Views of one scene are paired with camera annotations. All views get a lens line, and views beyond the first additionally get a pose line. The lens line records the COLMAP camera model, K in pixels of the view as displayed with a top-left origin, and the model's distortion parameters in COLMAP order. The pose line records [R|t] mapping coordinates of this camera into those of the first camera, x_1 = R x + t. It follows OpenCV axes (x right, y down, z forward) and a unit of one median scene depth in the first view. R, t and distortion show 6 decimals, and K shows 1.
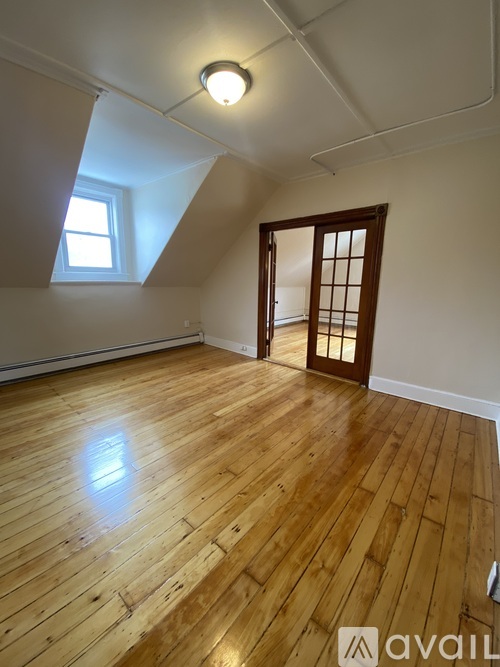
lens RADIAL K [[271.0, 0, 251.5], [0, 271.0, 335.0], [0, 0, 1]] dist [0.013924, -0.011340]
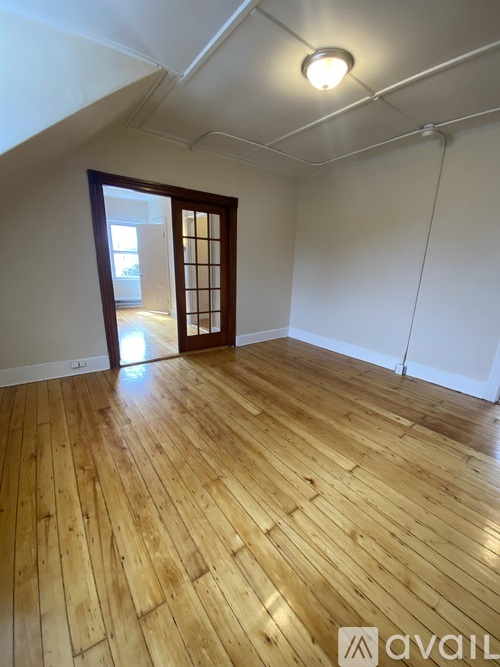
lens RADIAL K [[271.0, 0, 251.5], [0, 271.0, 335.0], [0, 0, 1]] dist [0.013924, -0.011340]
pose [[0.216373, -0.266127, 0.939340, -0.805926], [0.170456, 0.957652, 0.232052, -0.151086], [-0.961315, 0.109906, 0.252573, 0.664608]]
